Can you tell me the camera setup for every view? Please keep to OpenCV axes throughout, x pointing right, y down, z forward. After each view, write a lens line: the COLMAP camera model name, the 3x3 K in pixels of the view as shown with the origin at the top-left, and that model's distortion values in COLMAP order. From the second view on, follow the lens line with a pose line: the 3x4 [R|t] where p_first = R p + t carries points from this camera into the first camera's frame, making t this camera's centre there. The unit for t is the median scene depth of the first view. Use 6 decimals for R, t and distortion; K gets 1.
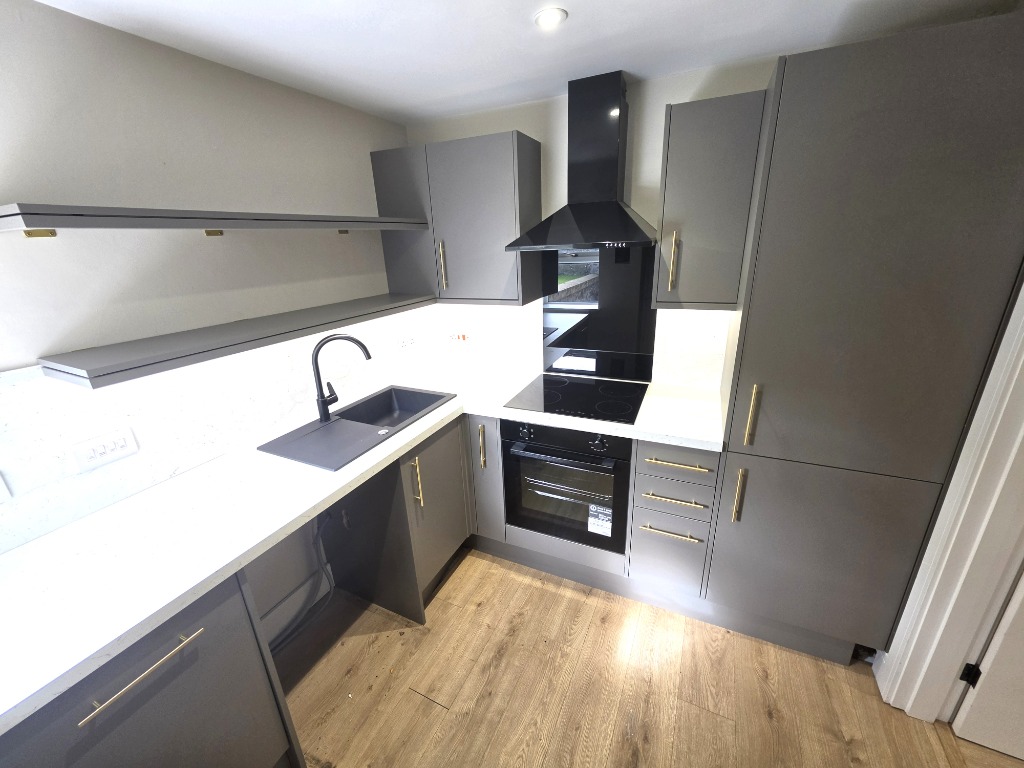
lens RADIAL K [[410.3, 0, 511.3], [0, 410.3, 380.8], [0, 0, 1]] dist [0.000811, -0.000243]
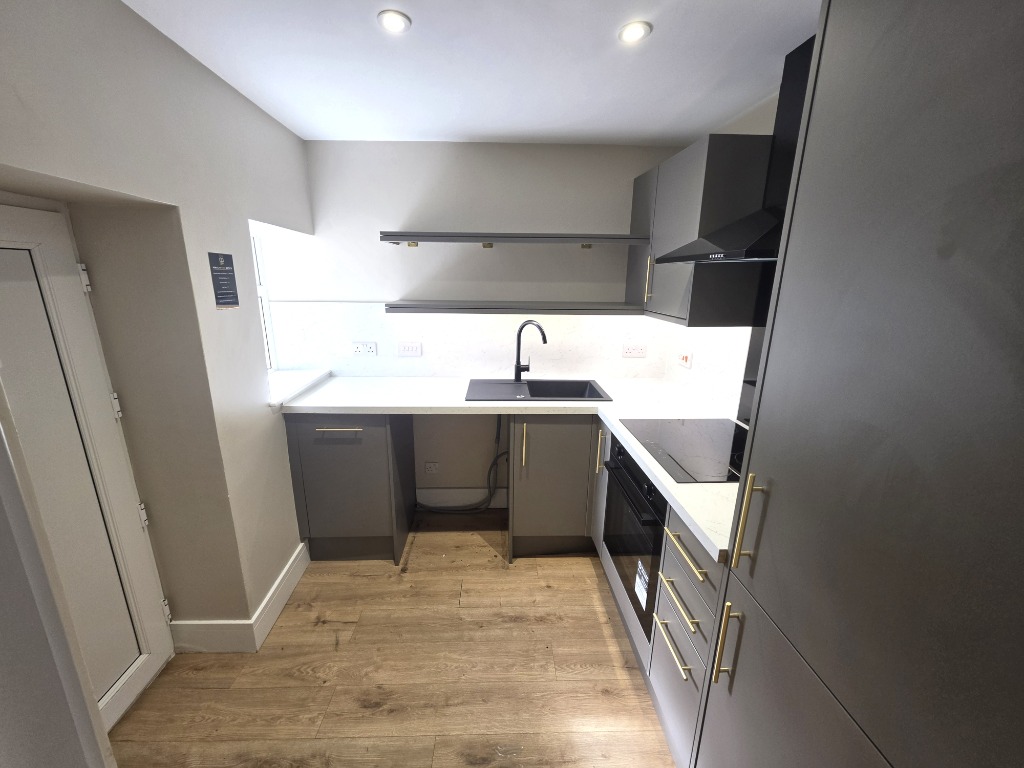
lens RADIAL K [[410.3, 0, 507.0], [0, 410.3, 384.7], [0, 0, 1]] dist [0.000811, -0.000243]
pose [[0.460479, 0.274798, -0.844065, 0.713714], [-0.314413, 0.939722, 0.134412, -0.069407], [0.830123, 0.203491, 0.519122, 0.273825]]
